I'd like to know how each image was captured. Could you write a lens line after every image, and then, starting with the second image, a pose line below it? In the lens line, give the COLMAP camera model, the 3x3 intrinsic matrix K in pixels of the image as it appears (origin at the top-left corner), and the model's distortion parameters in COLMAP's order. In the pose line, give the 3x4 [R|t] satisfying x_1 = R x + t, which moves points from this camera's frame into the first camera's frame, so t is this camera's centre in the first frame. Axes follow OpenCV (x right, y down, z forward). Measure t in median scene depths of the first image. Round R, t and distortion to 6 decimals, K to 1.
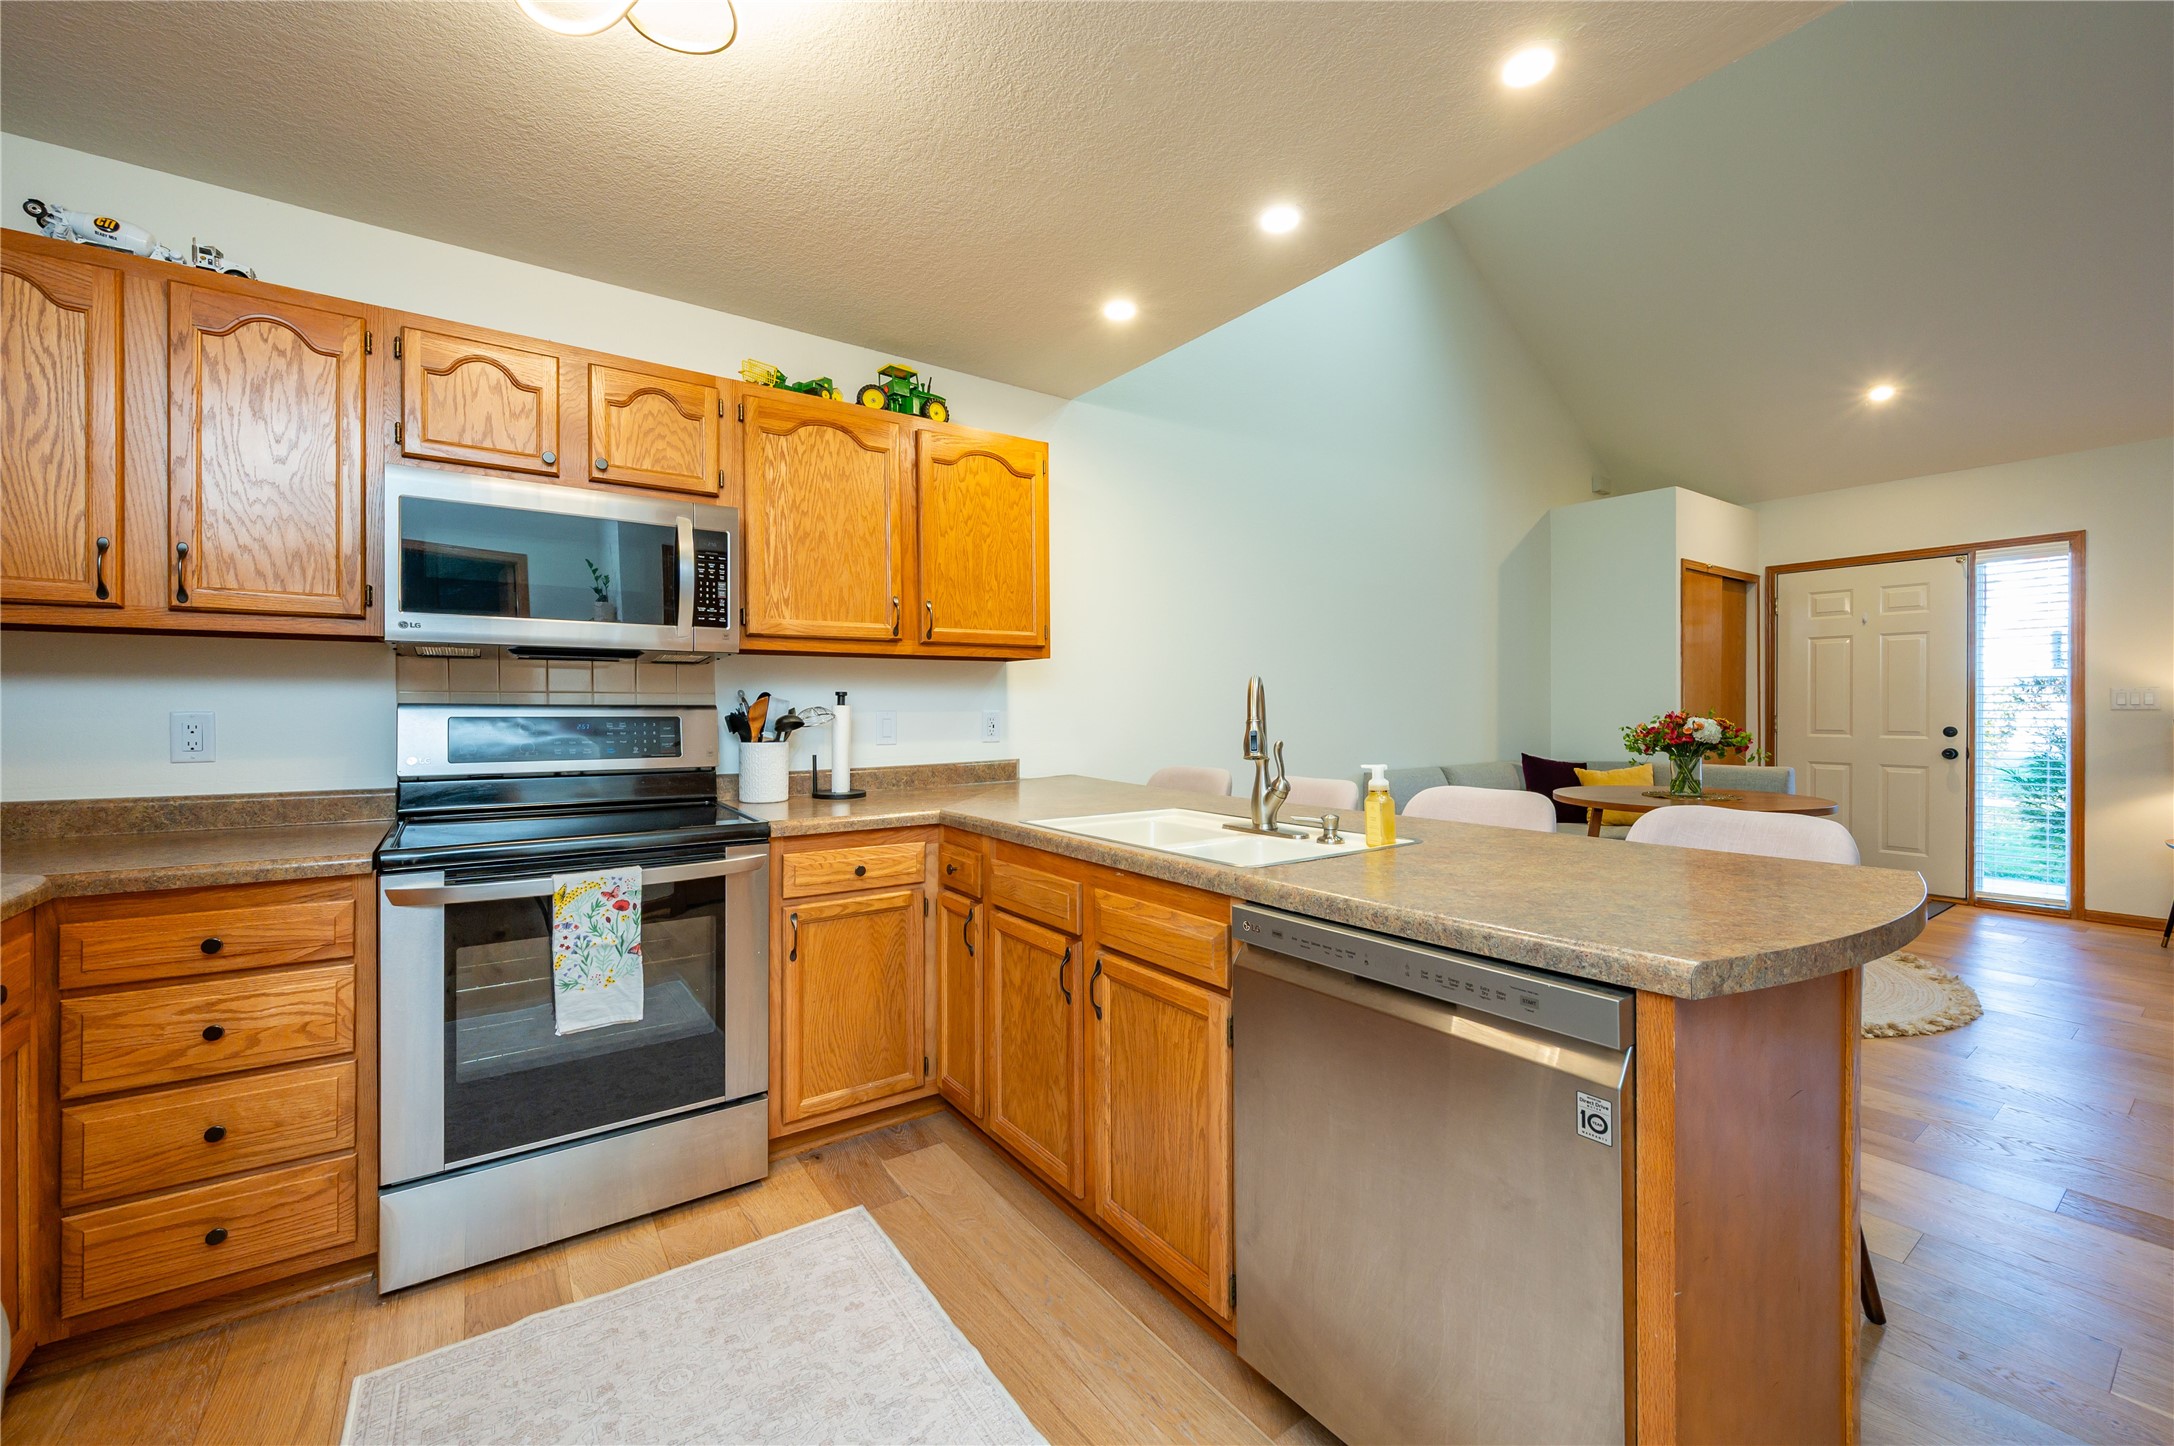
lens RADIAL K [[868.2, 0, 1091.6], [0, 868.2, 711.2], [0, 0, 1]] dist [-0.000477, -0.000104]
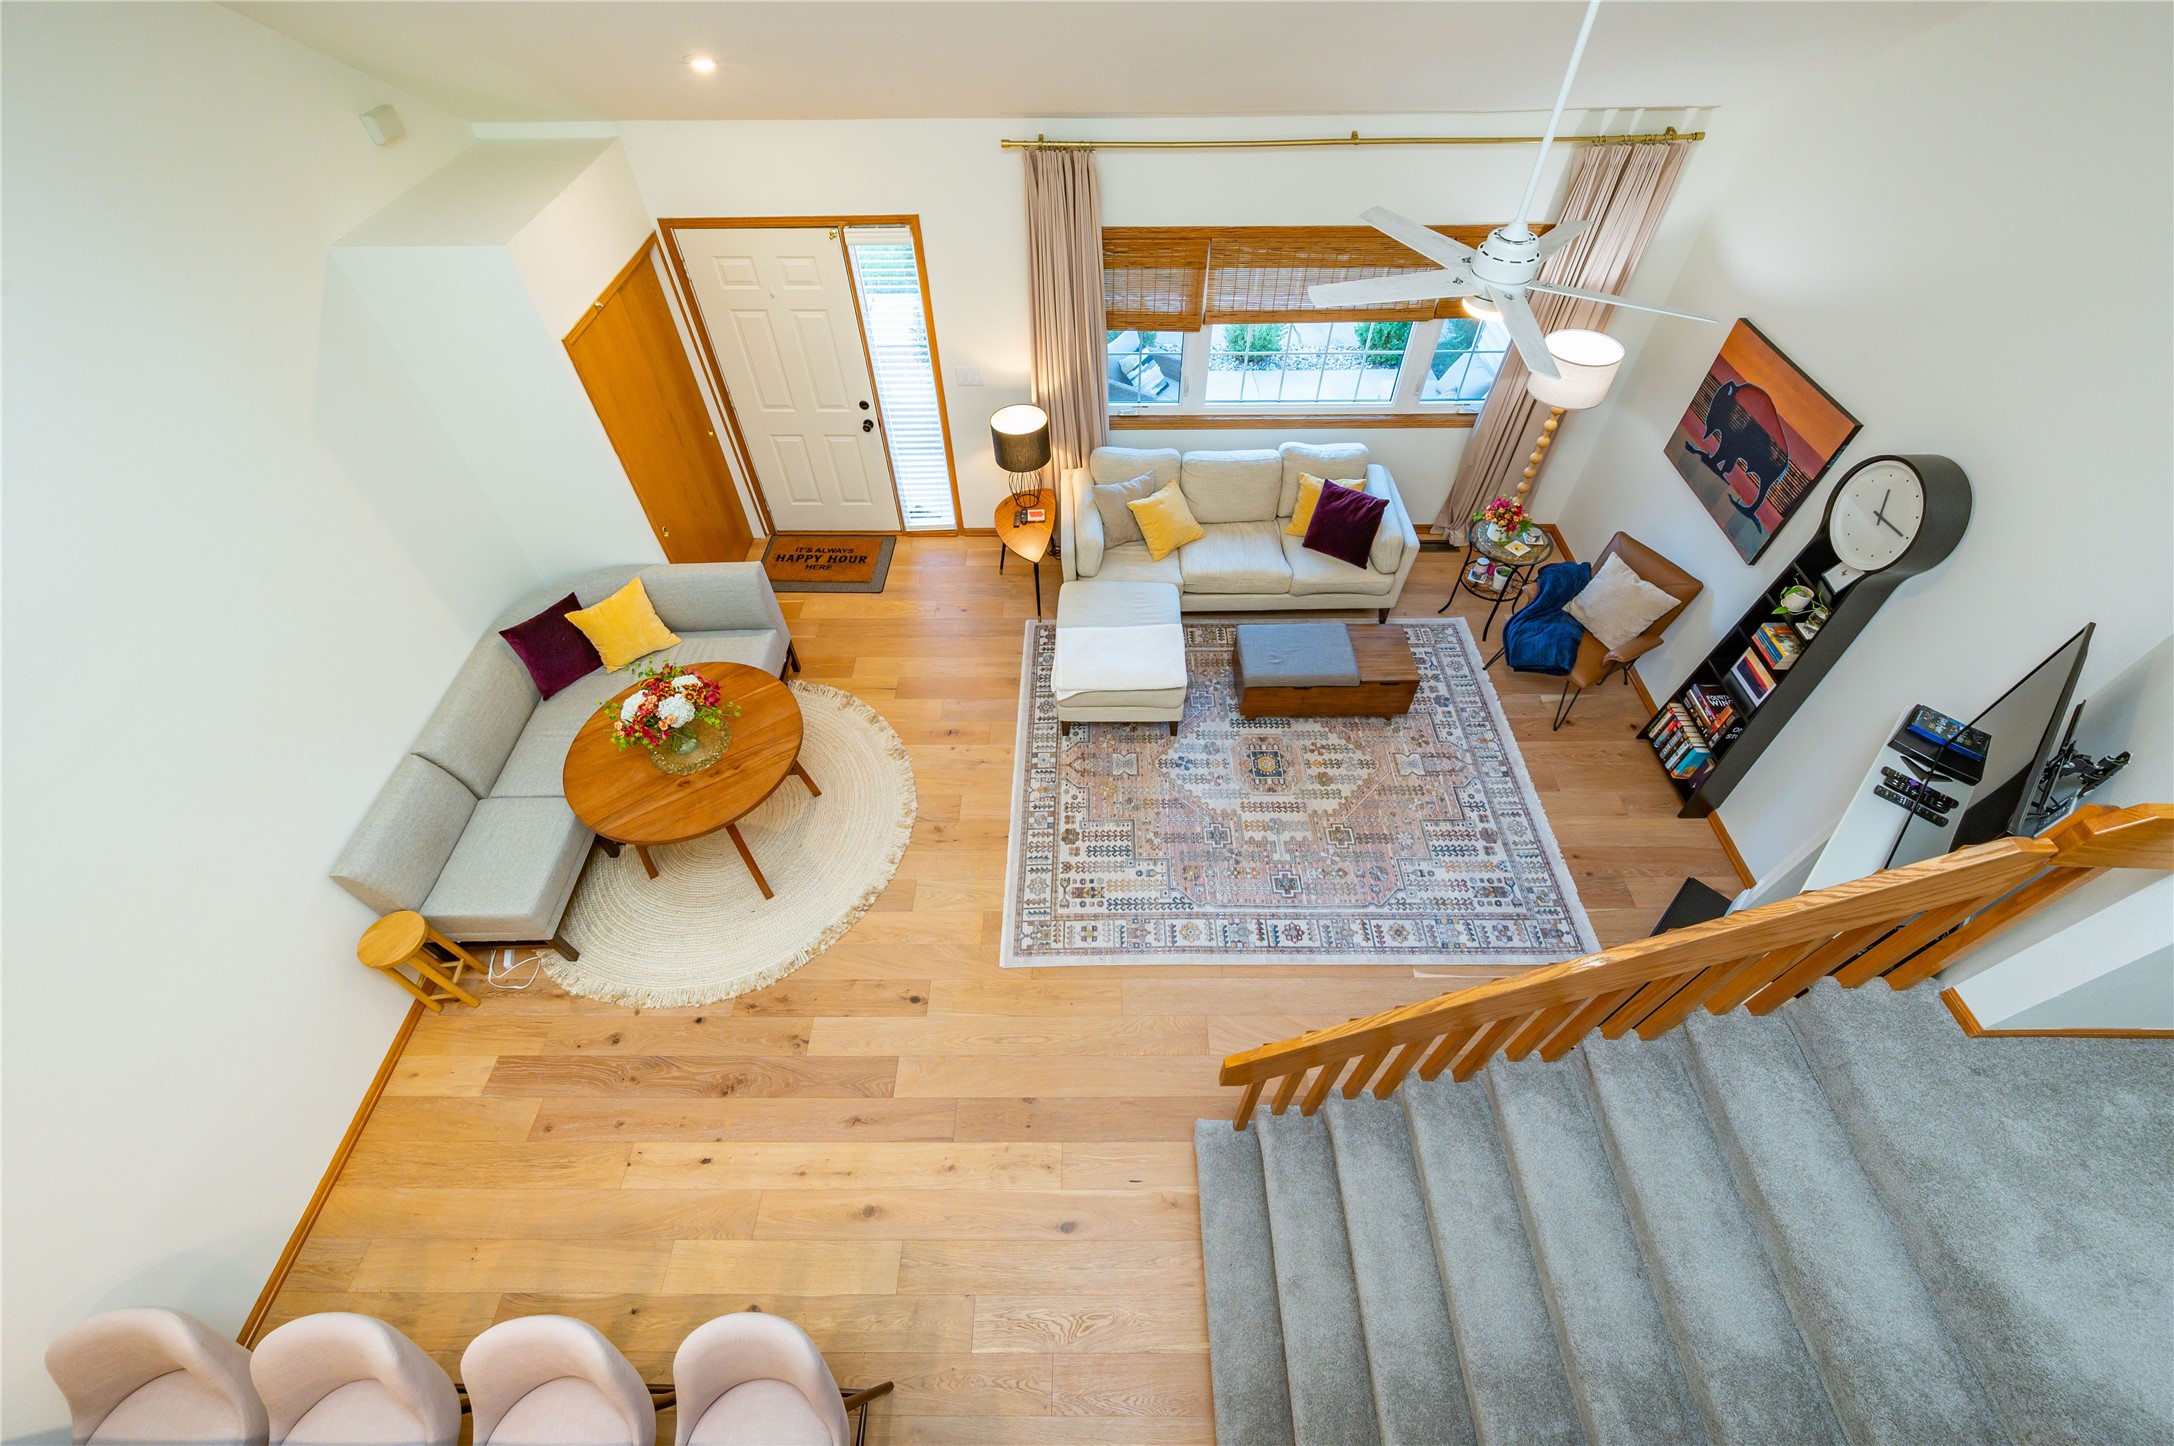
lens RADIAL K [[852.5, 0, 1091.5], [0, 852.5, 719.9], [0, 0, 1]] dist [0.000406, 0.000133]
pose [[0.582178, -0.618796, 0.527409, 0.863301], [0.008145, 0.653076, 0.757248, -1.291383], [-0.813020, -0.436558, 0.385247, 0.461661]]
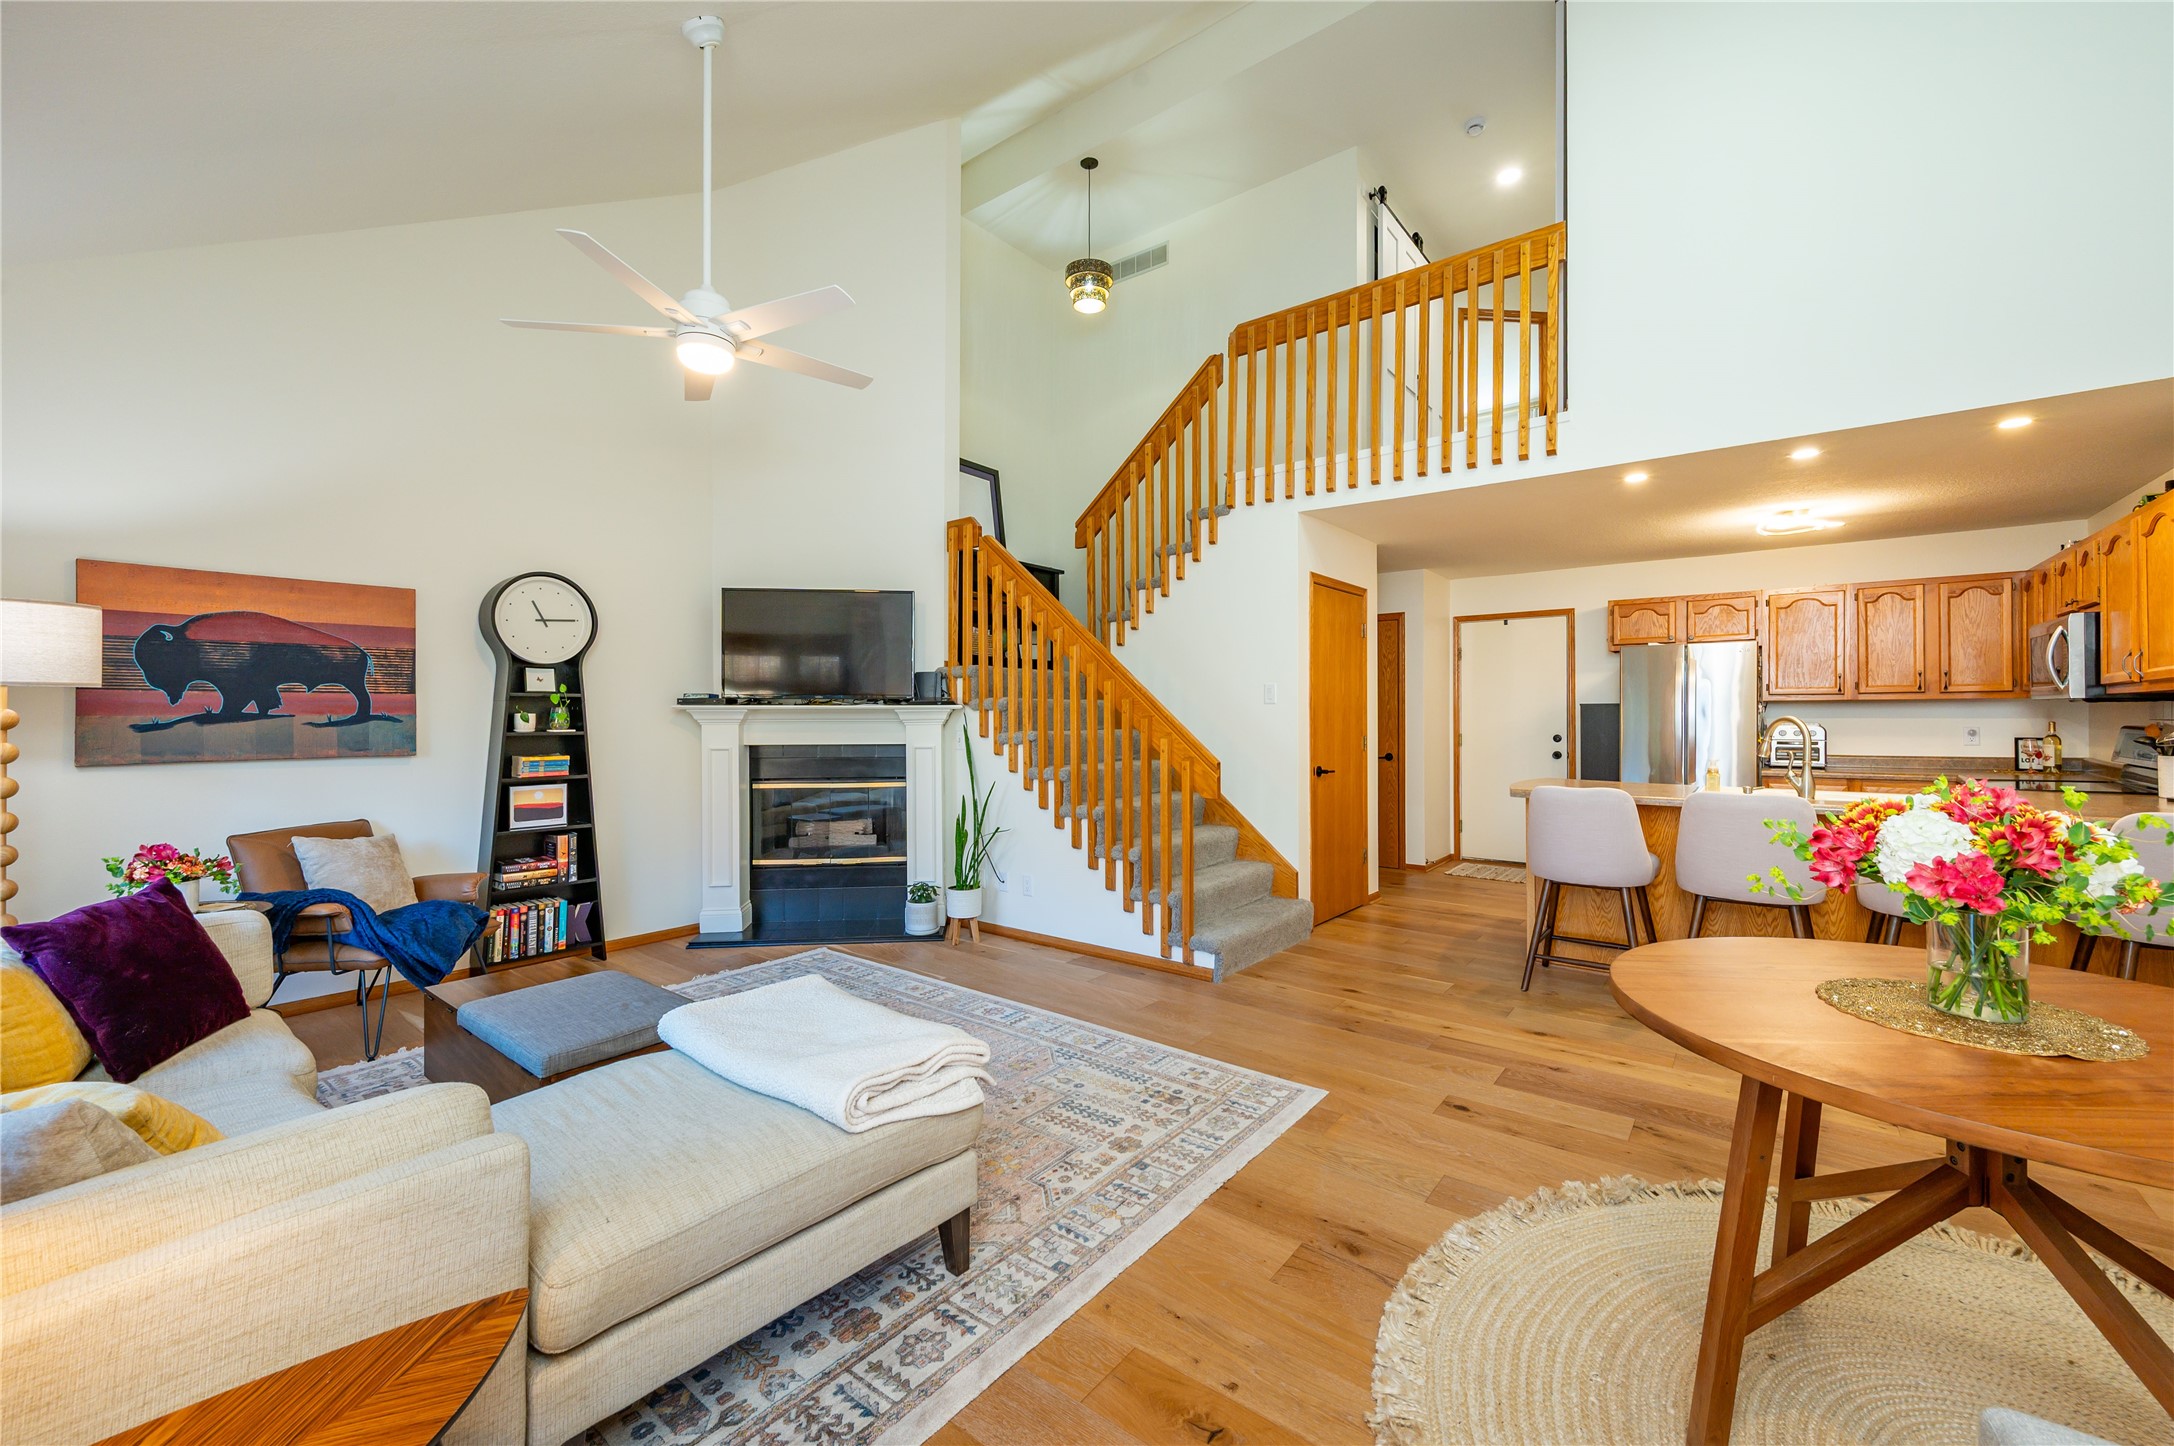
lens RADIAL K [[865.3, 0, 1087.4], [0, 865.3, 713.6], [0, 0, 1]] dist [-0.000586, -0.000077]
pose [[-0.961037, 0.006062, -0.276353, 2.190503], [0.004862, 0.999976, 0.005029, -0.063297], [0.276377, 0.003490, -0.961043, 2.390207]]
